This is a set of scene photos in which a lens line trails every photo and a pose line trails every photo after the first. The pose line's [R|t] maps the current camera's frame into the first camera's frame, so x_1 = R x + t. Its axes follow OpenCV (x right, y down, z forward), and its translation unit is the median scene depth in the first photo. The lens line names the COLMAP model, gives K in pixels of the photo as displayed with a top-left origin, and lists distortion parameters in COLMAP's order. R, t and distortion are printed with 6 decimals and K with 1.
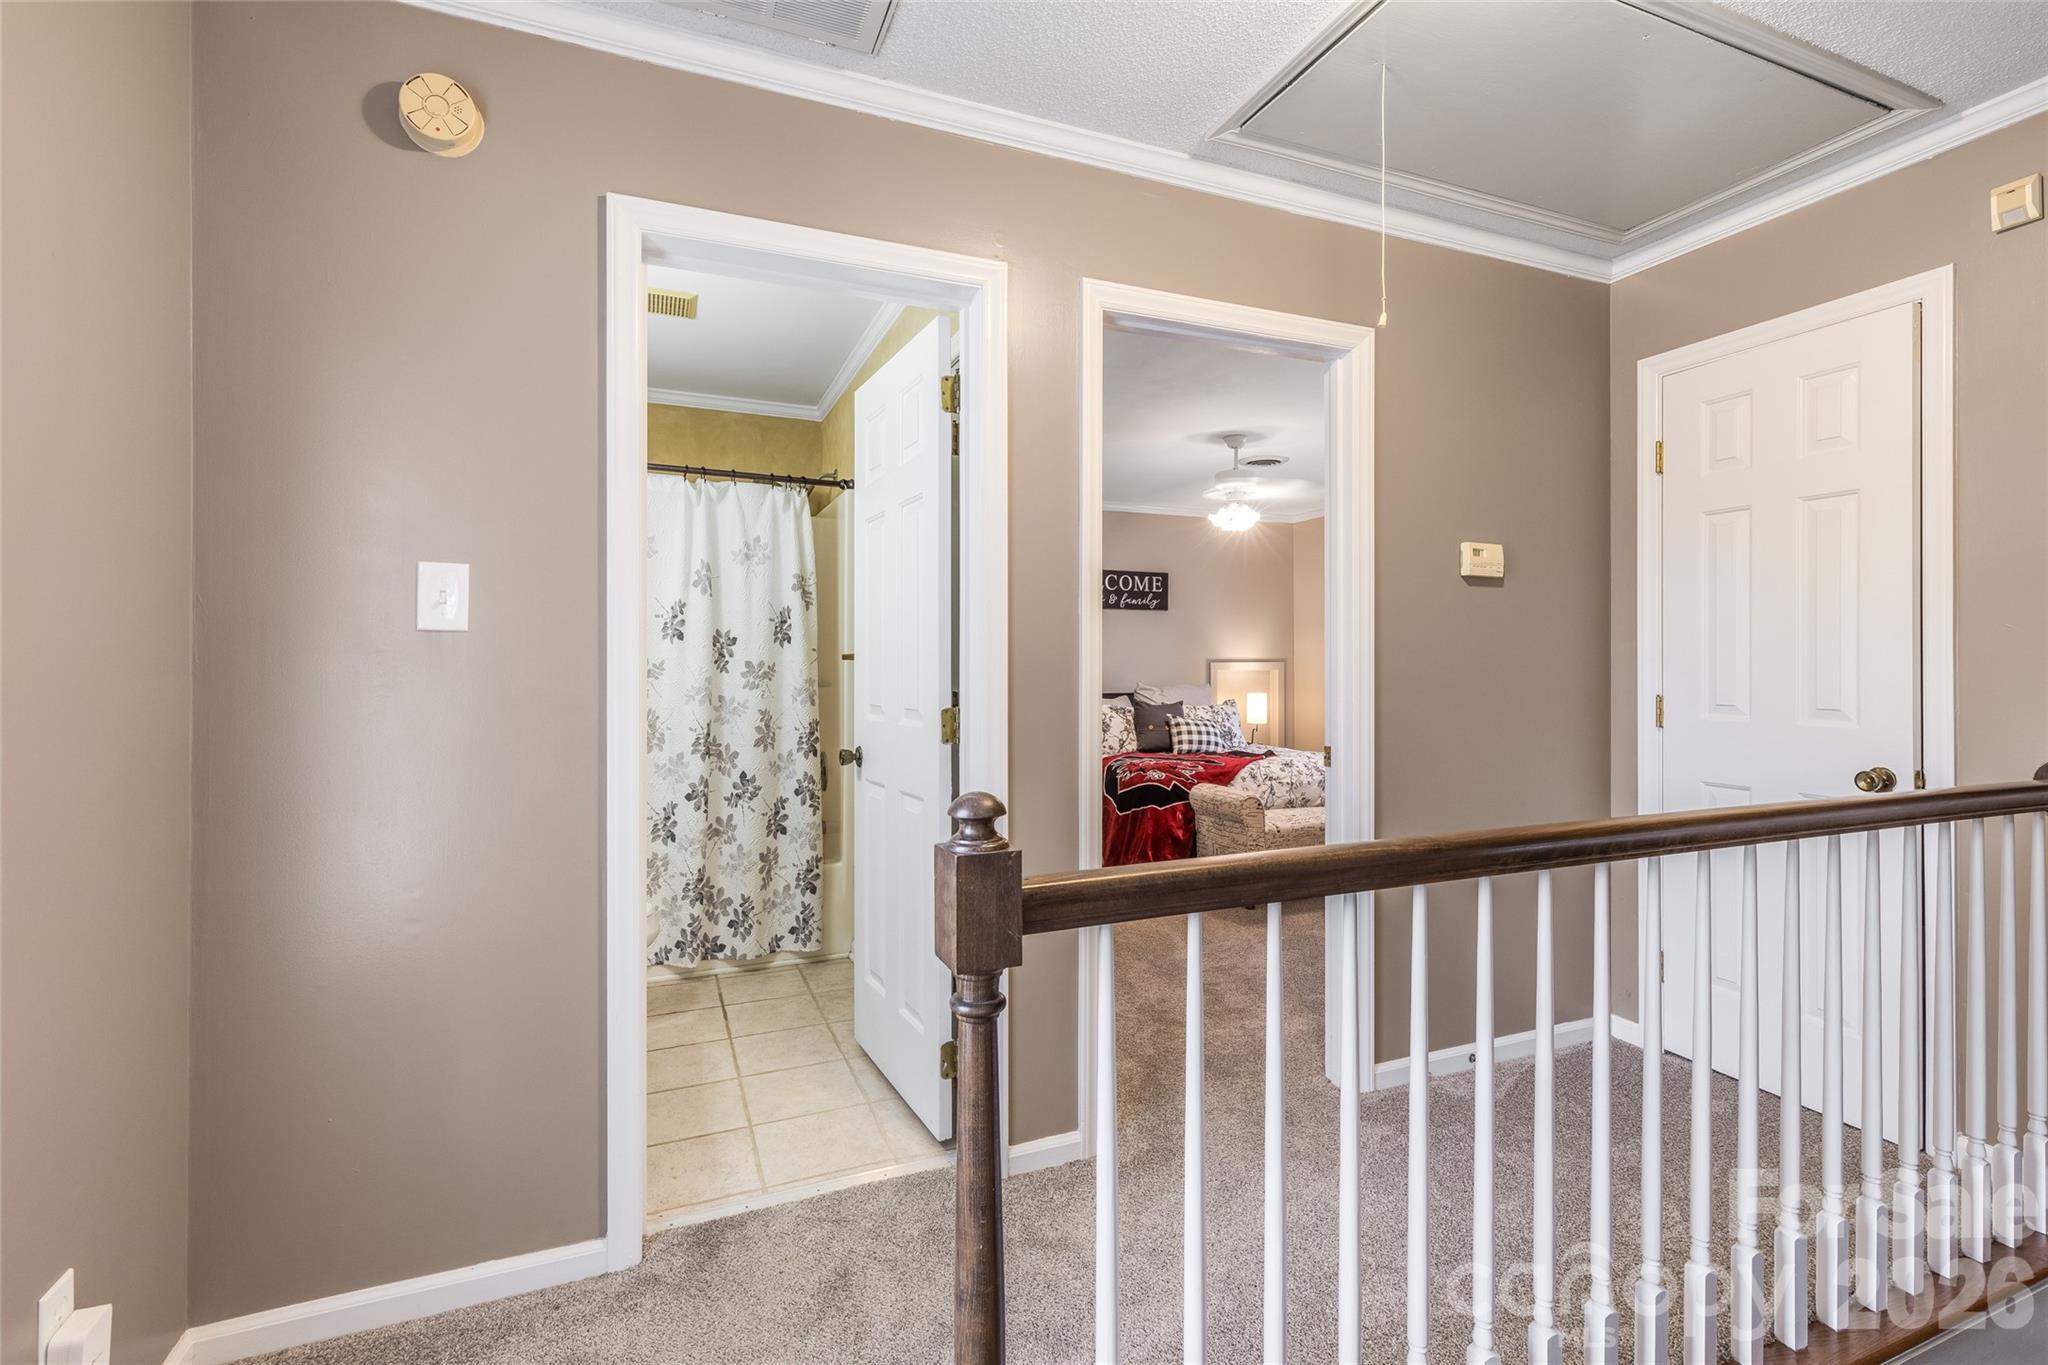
lens RADIAL K [[924.6, 0, 1020.0], [0, 924.6, 673.0], [0, 0, 1]] dist [0.005490, -0.000179]
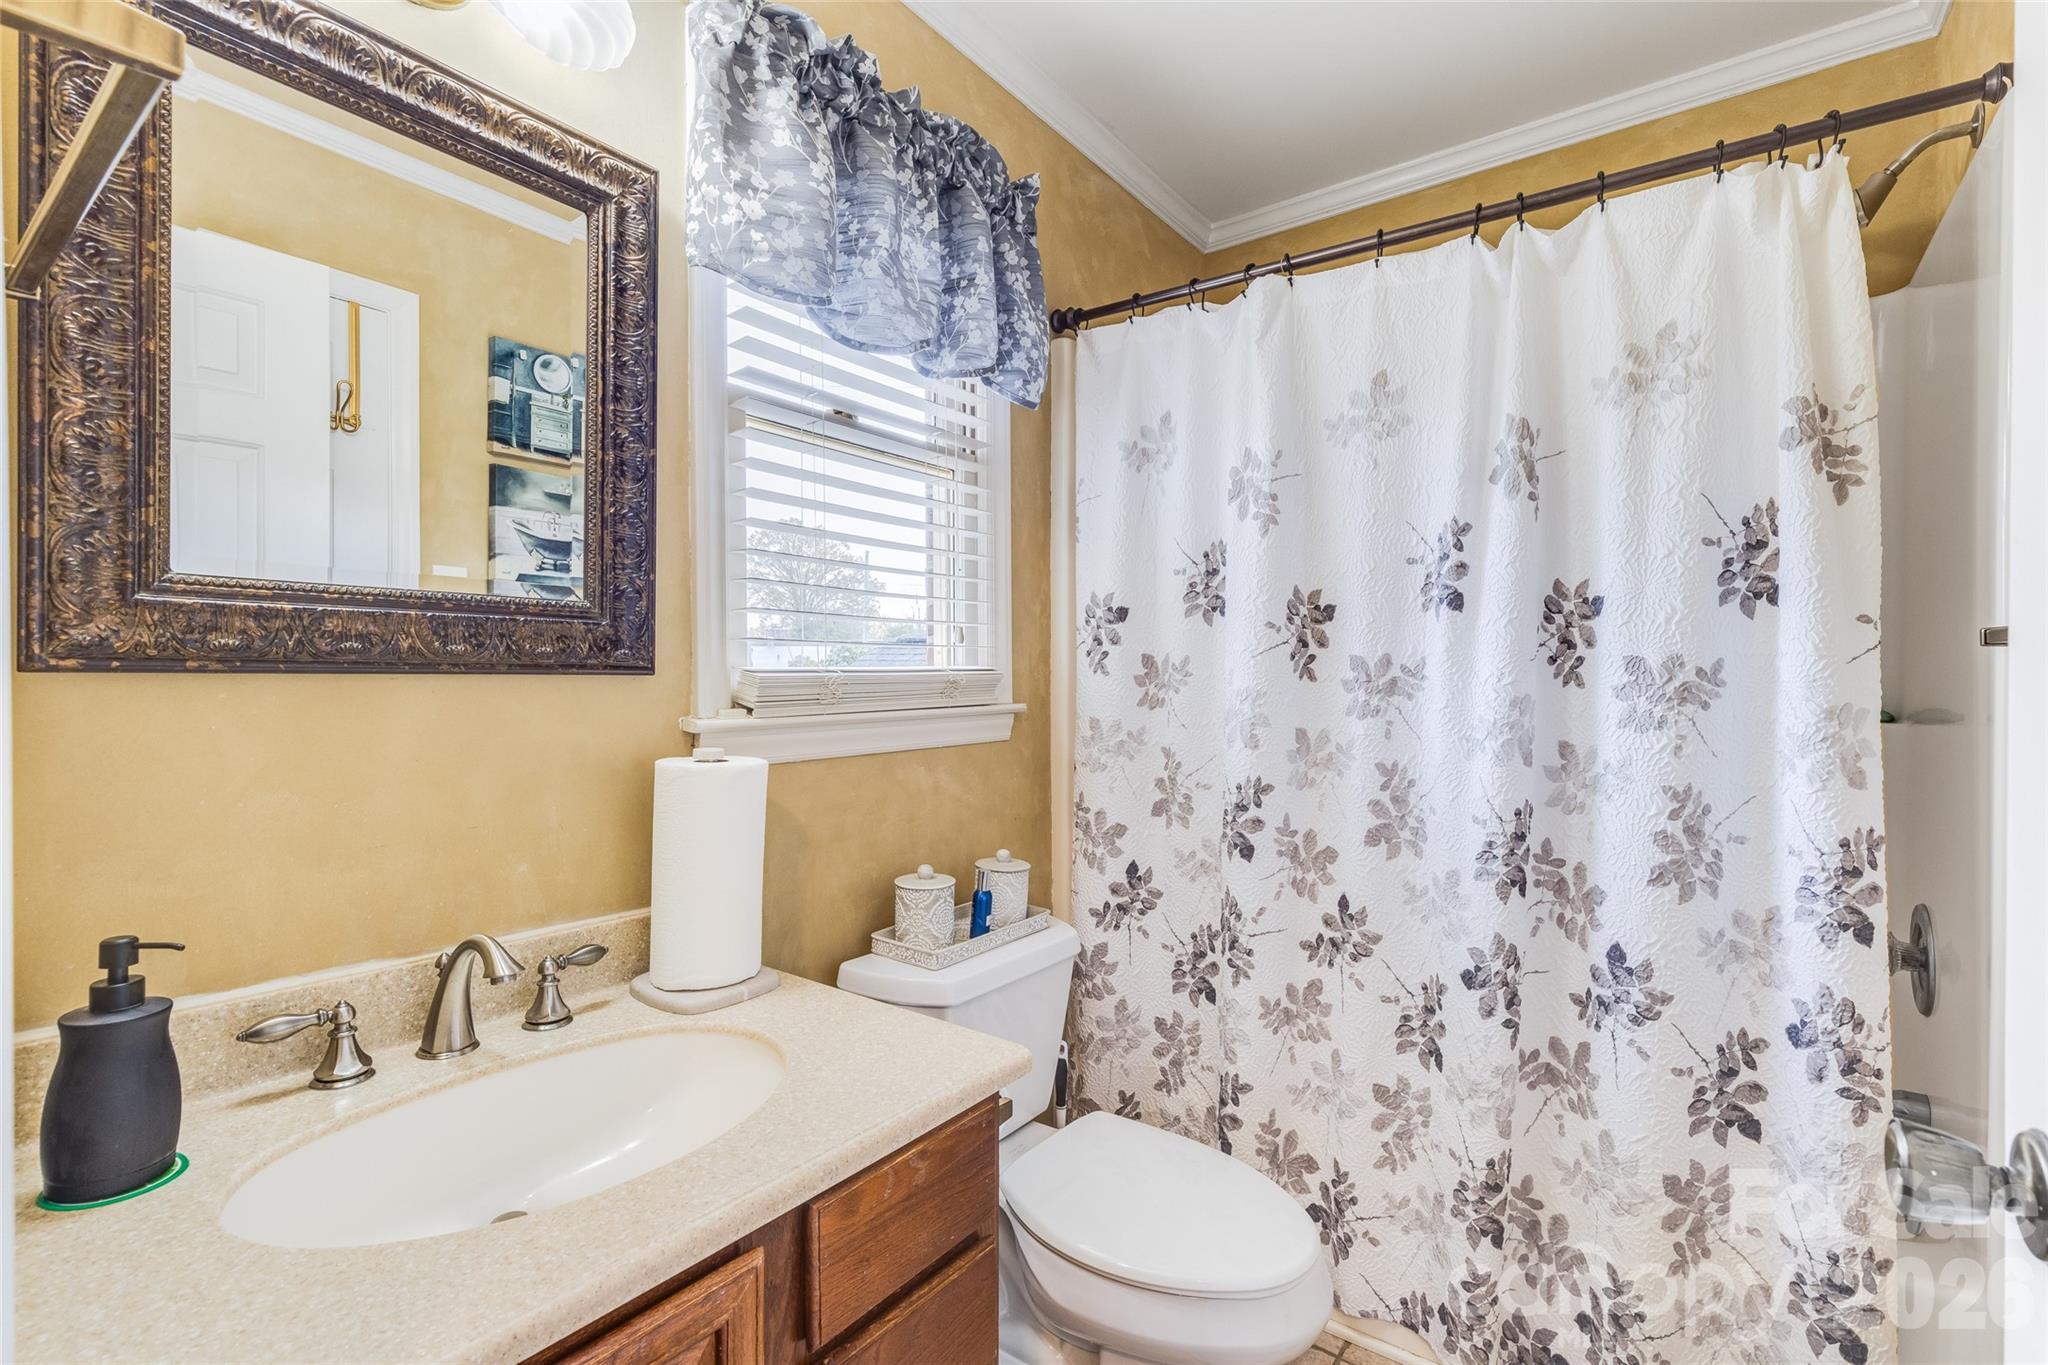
lens RADIAL K [[924.6, 0, 1036.7], [0, 924.6, 686.7], [0, 0, 1]] dist [0.005490, -0.000179]
pose [[0.529178, 0.005616, -0.848492, -0.096050], [-0.003950, 0.999984, 0.004155, -0.000792], [0.848502, 0.001153, 0.529191, 0.564245]]
